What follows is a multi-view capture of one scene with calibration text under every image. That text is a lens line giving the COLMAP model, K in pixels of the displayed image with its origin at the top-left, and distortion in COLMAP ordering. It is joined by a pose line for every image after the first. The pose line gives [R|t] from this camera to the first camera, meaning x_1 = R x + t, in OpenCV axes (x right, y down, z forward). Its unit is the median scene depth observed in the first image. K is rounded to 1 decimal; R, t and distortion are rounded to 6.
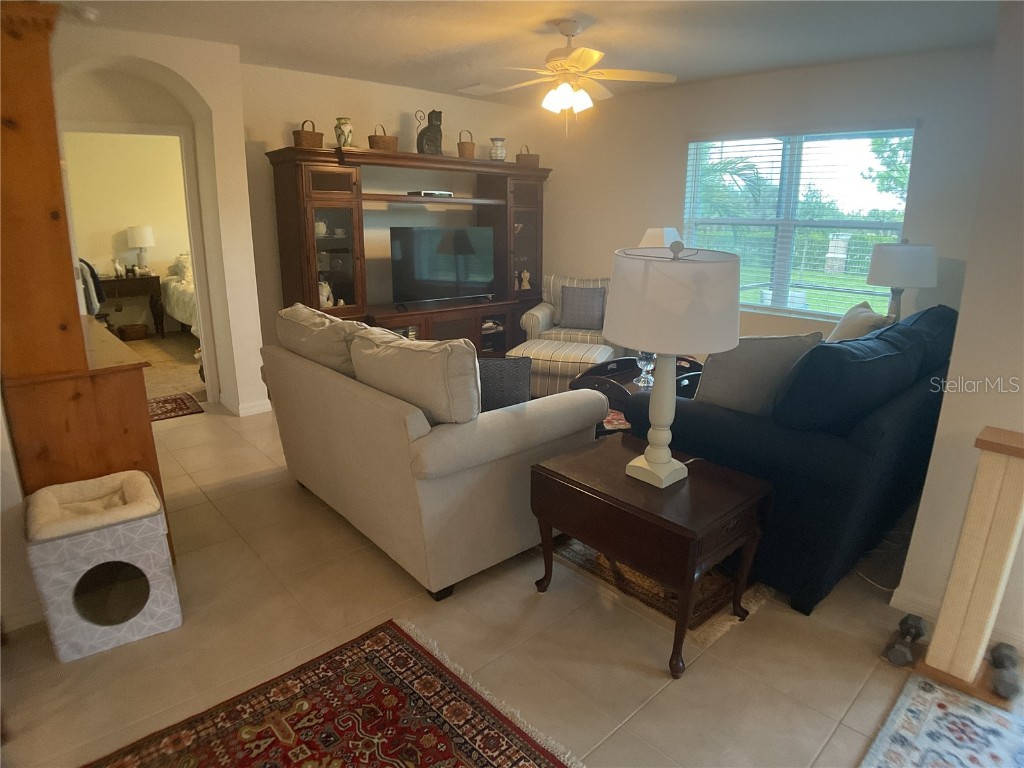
lens RADIAL K [[587.4, 0, 504.4], [0, 587.4, 385.0], [0, 0, 1]] dist [-0.083878, -0.001734]
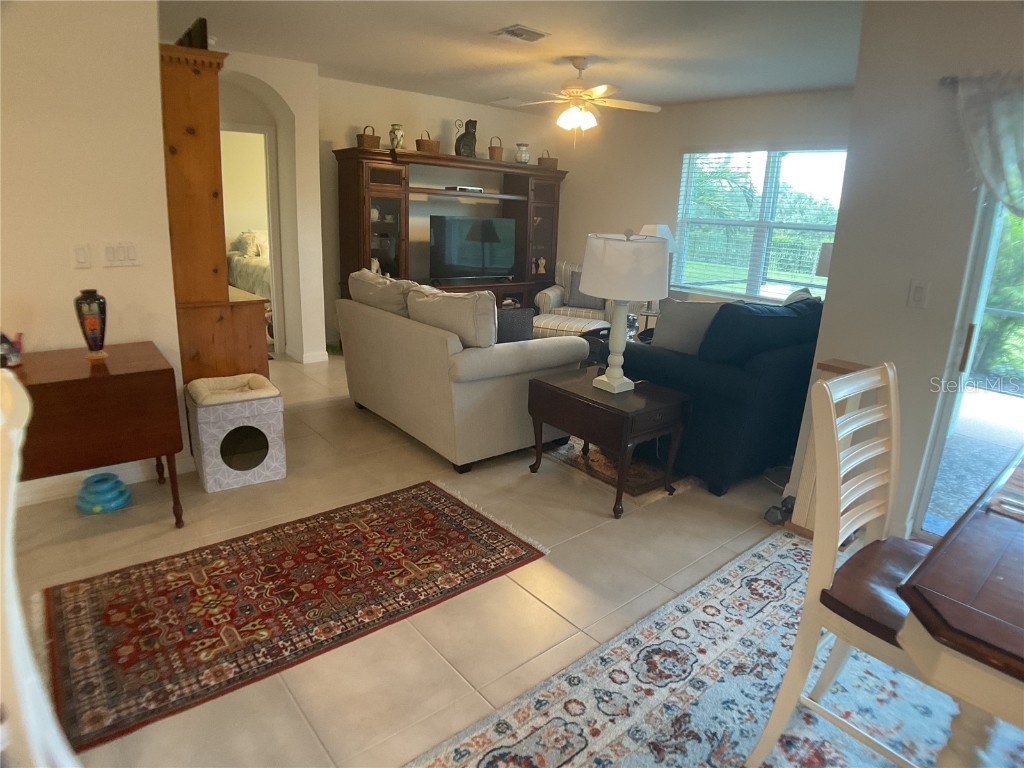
lens RADIAL K [[587.4, 0, 502.3], [0, 587.4, 386.5], [0, 0, 1]] dist [-0.083878, -0.001734]
pose [[0.998212, 0.047734, -0.035983, 0.018077], [-0.047318, 0.998804, 0.012343, 0.079118], [0.036529, -0.010618, 0.999276, -0.266592]]
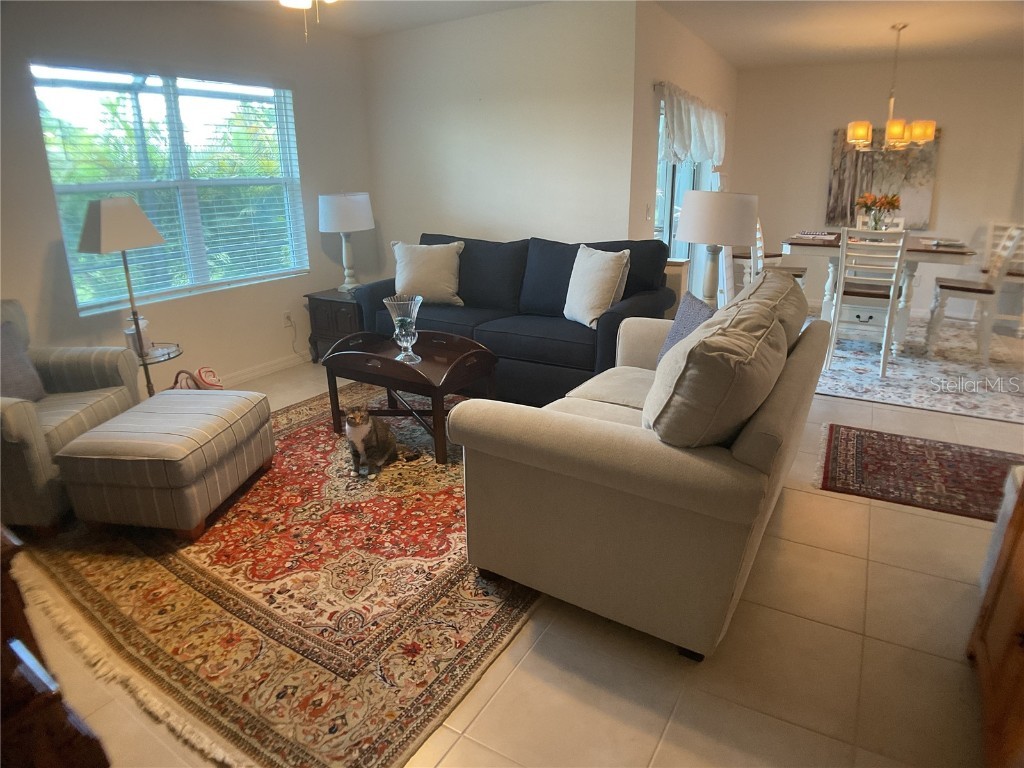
lens RADIAL K [[587.4, 0, 512.3], [0, 587.4, 384.0], [0, 0, 1]] dist [-0.083878, -0.001734]
pose [[-0.291427, -0.310245, 0.904886, -0.606960], [0.267493, 0.881781, 0.388472, -0.270055], [-0.918432, 0.355262, -0.173986, 0.999422]]
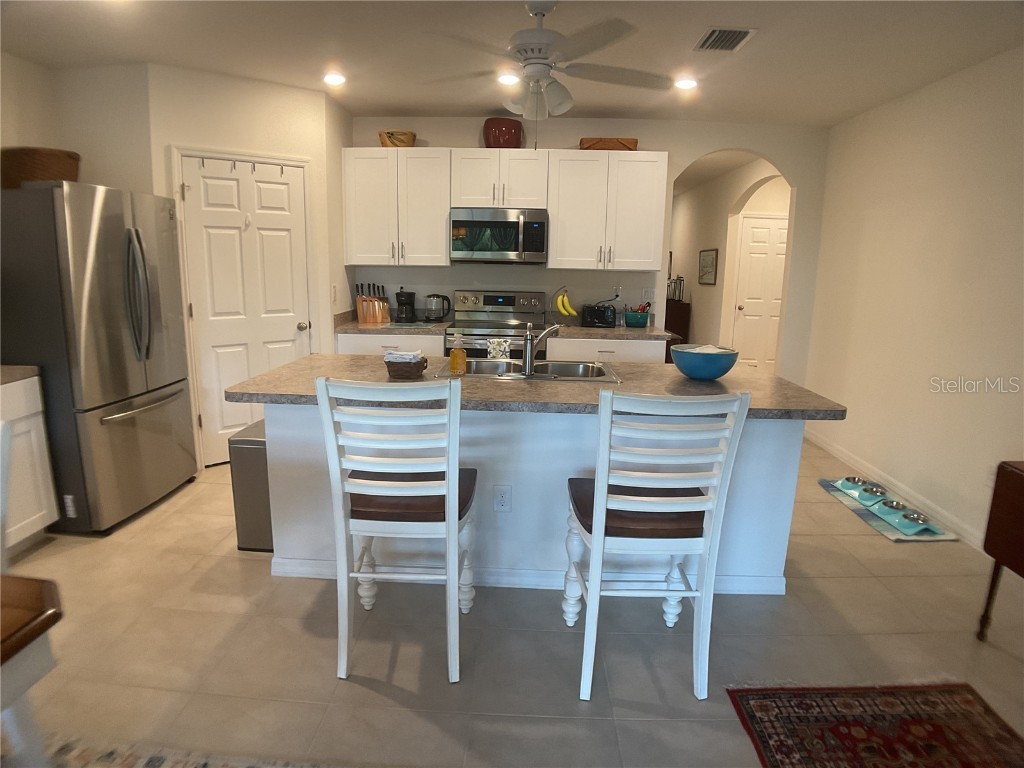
lens RADIAL K [[587.4, 0, 506.3], [0, 587.4, 384.7], [0, 0, 1]] dist [-0.083878, -0.001734]
pose [[-0.694780, 0.123151, -0.708600, 0.181751], [-0.213901, 0.905270, 0.367060, -0.041343], [0.686678, 0.406596, -0.602621, 0.148008]]
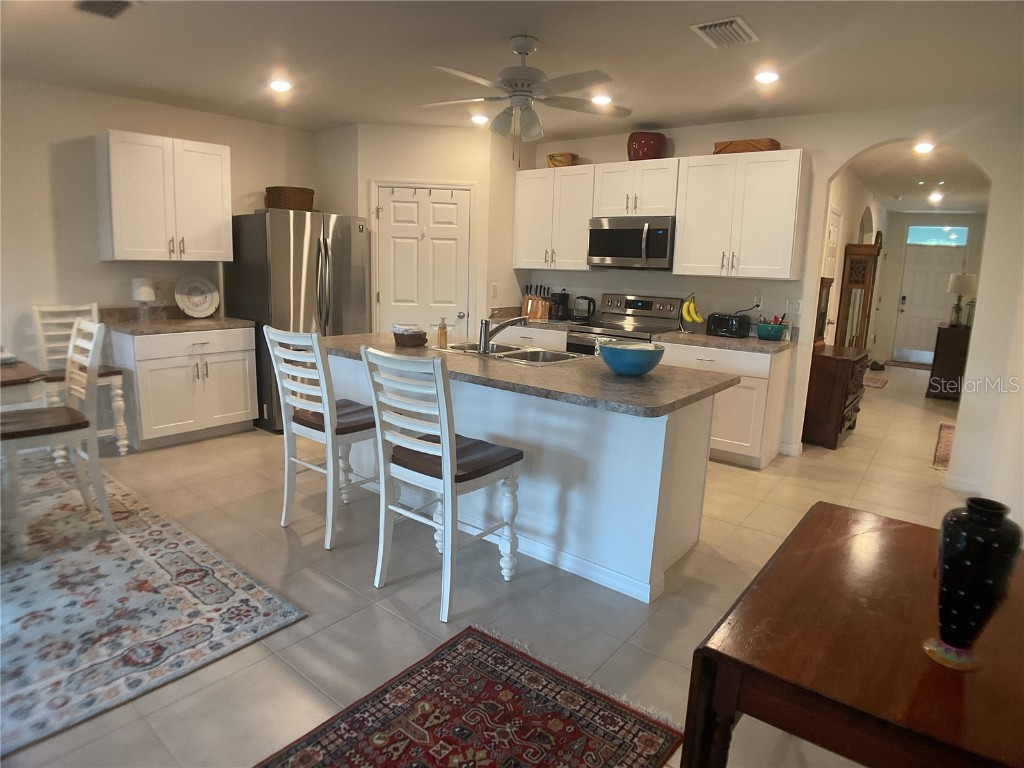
lens RADIAL K [[587.4, 0, 505.9], [0, 587.4, 385.5], [0, 0, 1]] dist [-0.083878, -0.001734]
pose [[-0.985888, -0.006959, -0.167263, -0.225372], [-0.081424, 0.892924, 0.442783, -0.138159], [0.146272, 0.450153, -0.880890, 0.513633]]
